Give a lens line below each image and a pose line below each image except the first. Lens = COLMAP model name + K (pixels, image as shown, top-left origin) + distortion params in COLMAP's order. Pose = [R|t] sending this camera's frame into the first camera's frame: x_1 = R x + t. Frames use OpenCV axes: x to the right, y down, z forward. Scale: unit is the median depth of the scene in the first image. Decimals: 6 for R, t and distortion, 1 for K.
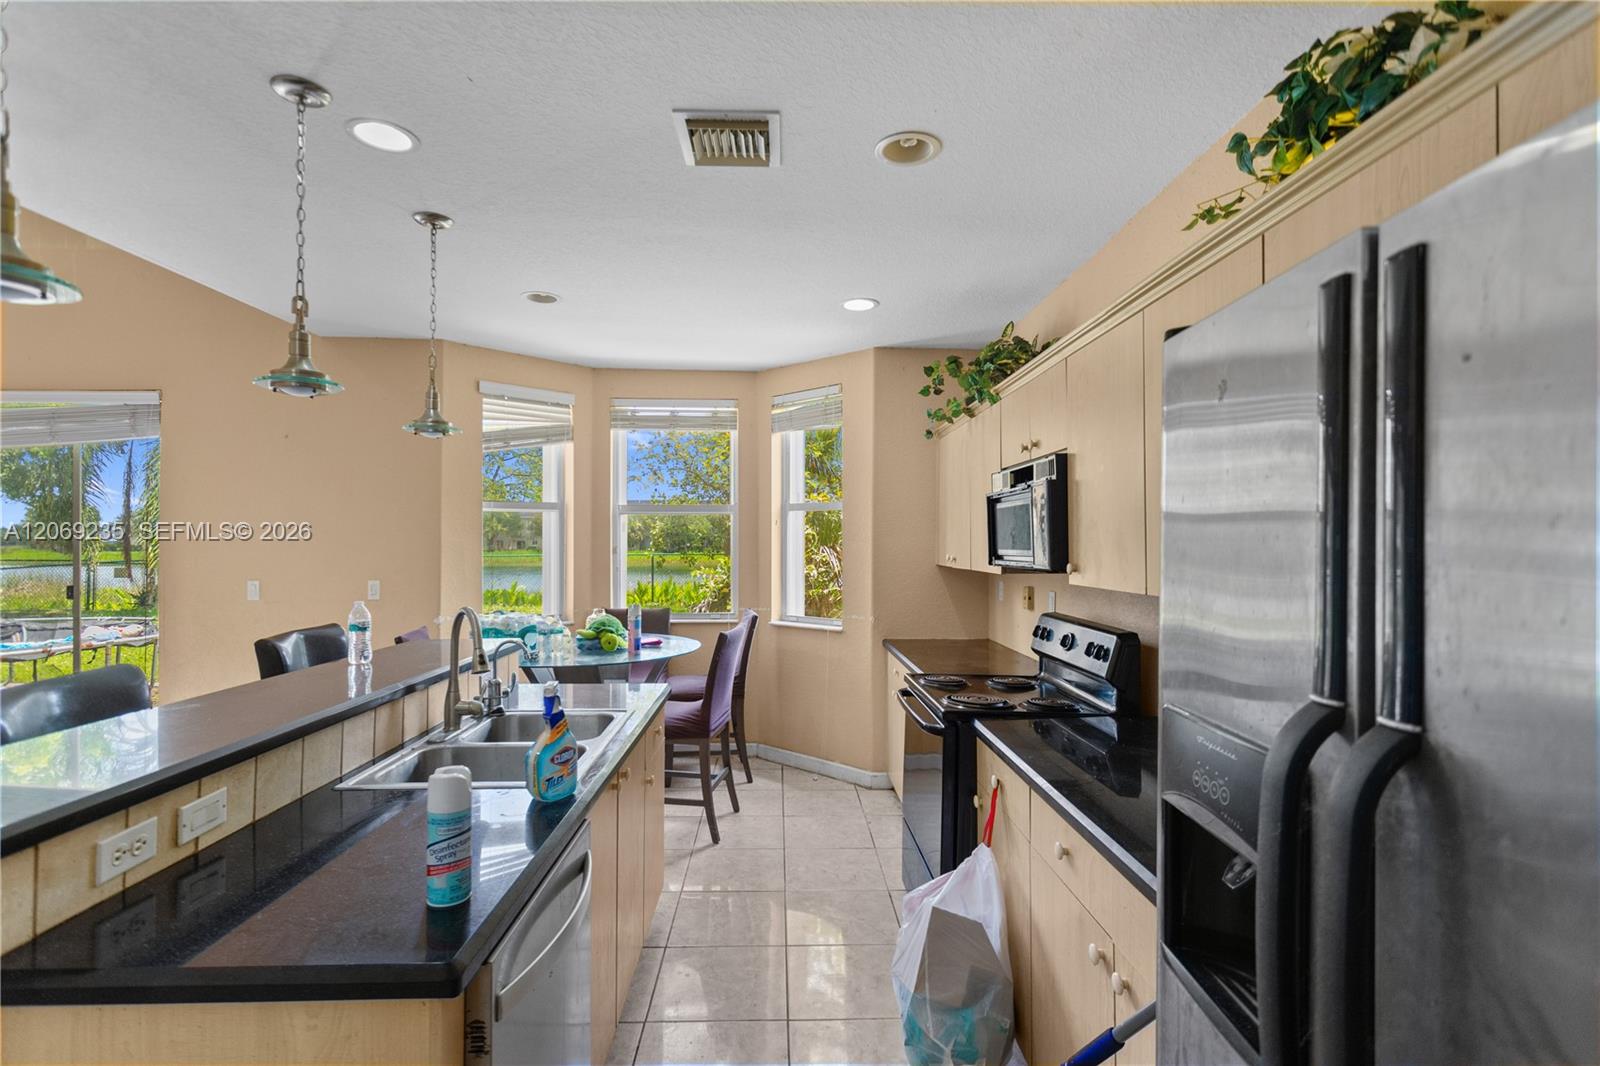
lens RADIAL K [[772.1, 0, 797.7], [0, 772.1, 541.8], [0, 0, 1]] dist [0.001900, 0.000485]
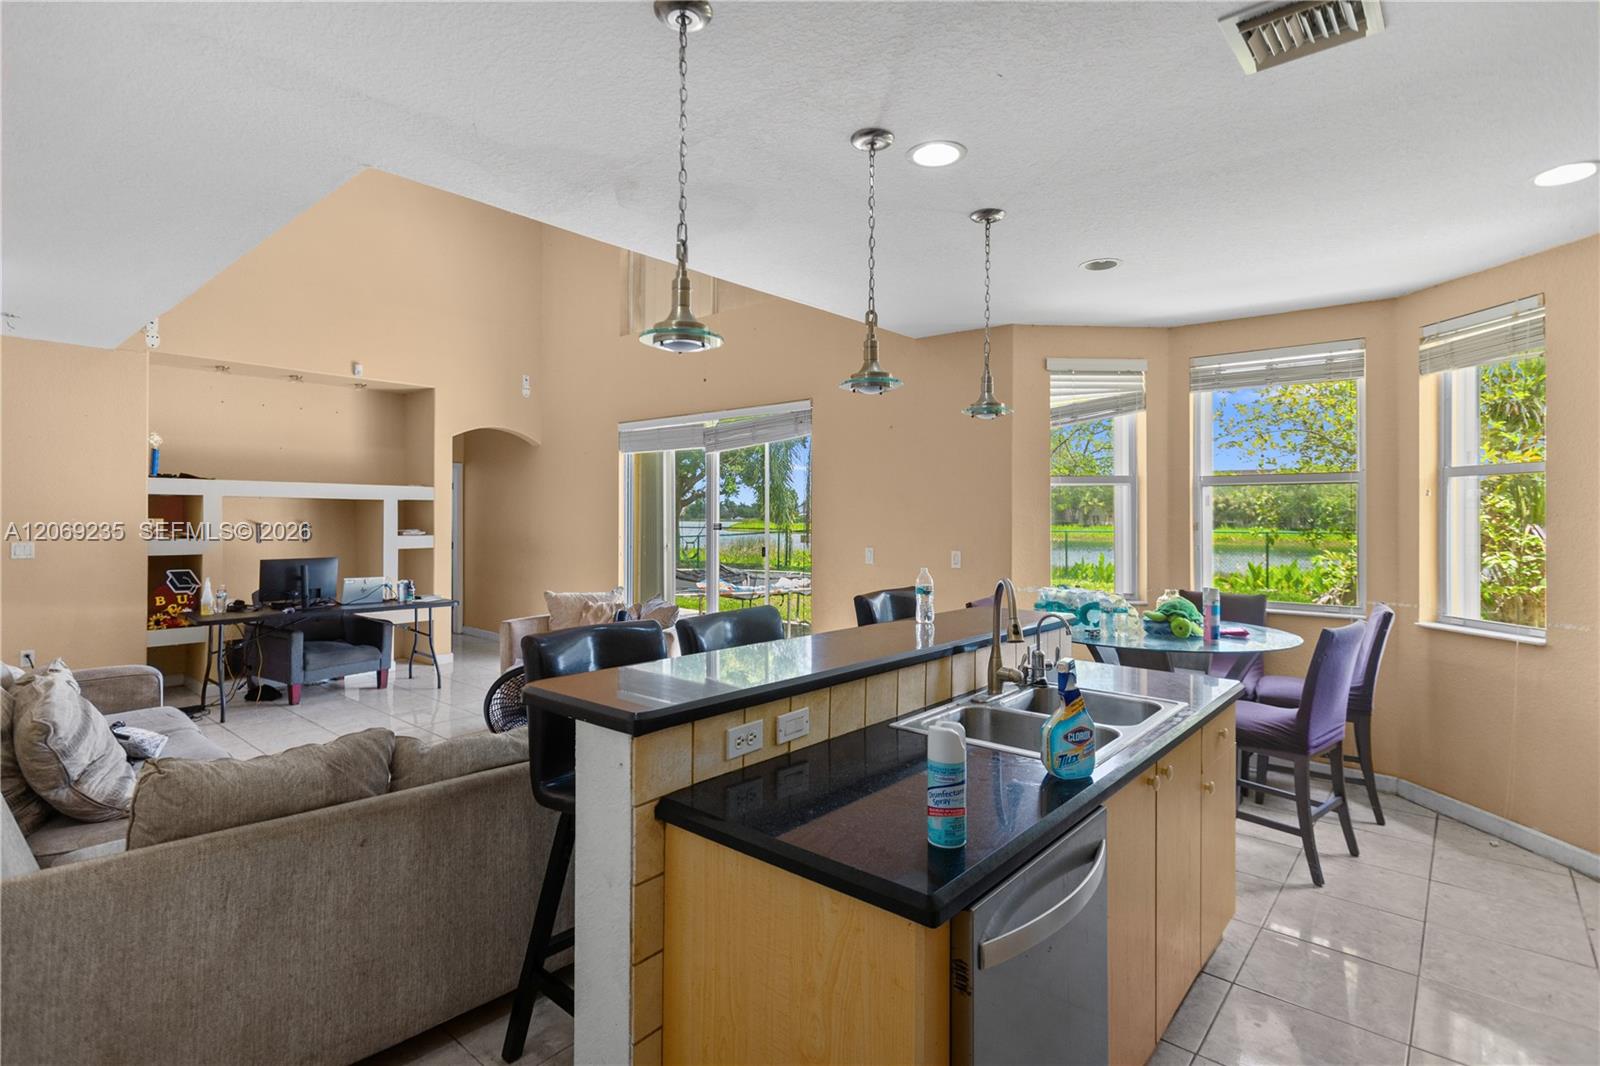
lens RADIAL K [[779.8, 0, 785.0], [0, 779.8, 519.4], [0, 0, 1]] dist [-0.000319, 0.000390]
pose [[0.733122, 0.005882, -0.680071, 0.052267], [-0.003495, 0.999982, 0.004882, 0.000242], [0.680088, -0.001202, 0.733130, 0.013950]]
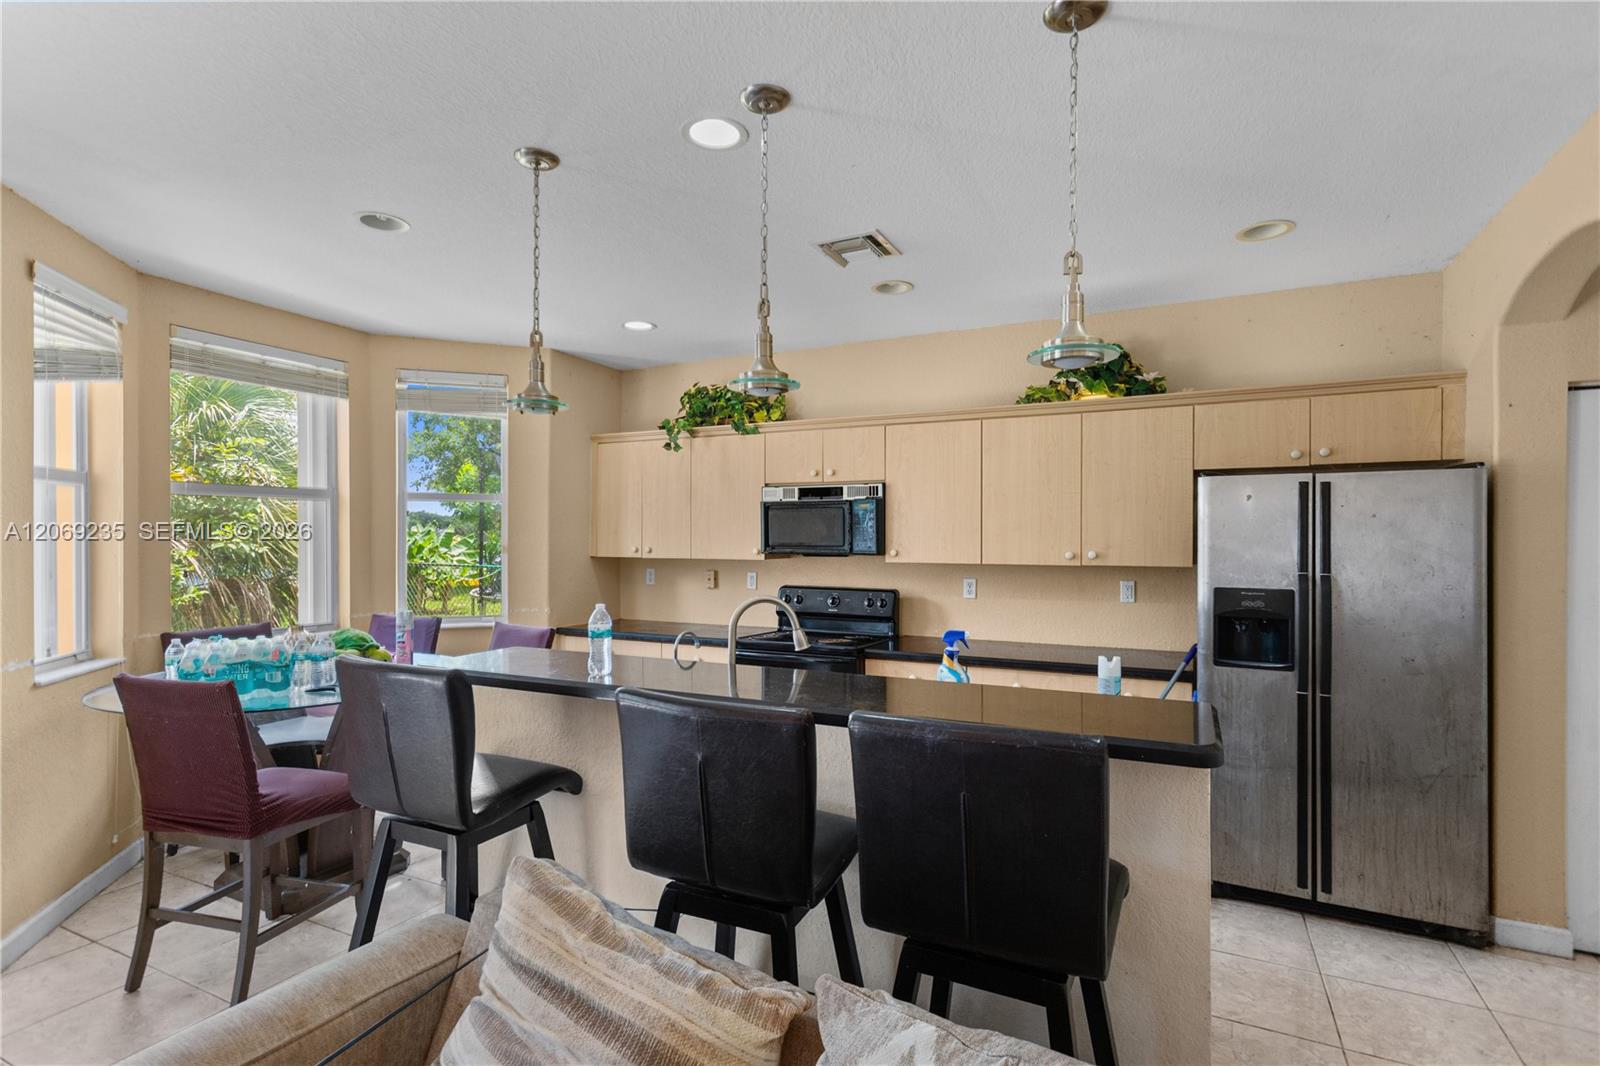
lens RADIAL K [[772.1, 0, 797.7], [0, 772.1, 541.8], [0, 0, 1]] dist [0.001900, 0.000485]
pose [[0.467915, -0.004657, 0.883761, -0.967289], [-0.004795, 0.999958, 0.007808, -0.002078], [-0.883760, -0.007891, 0.467873, 0.309392]]
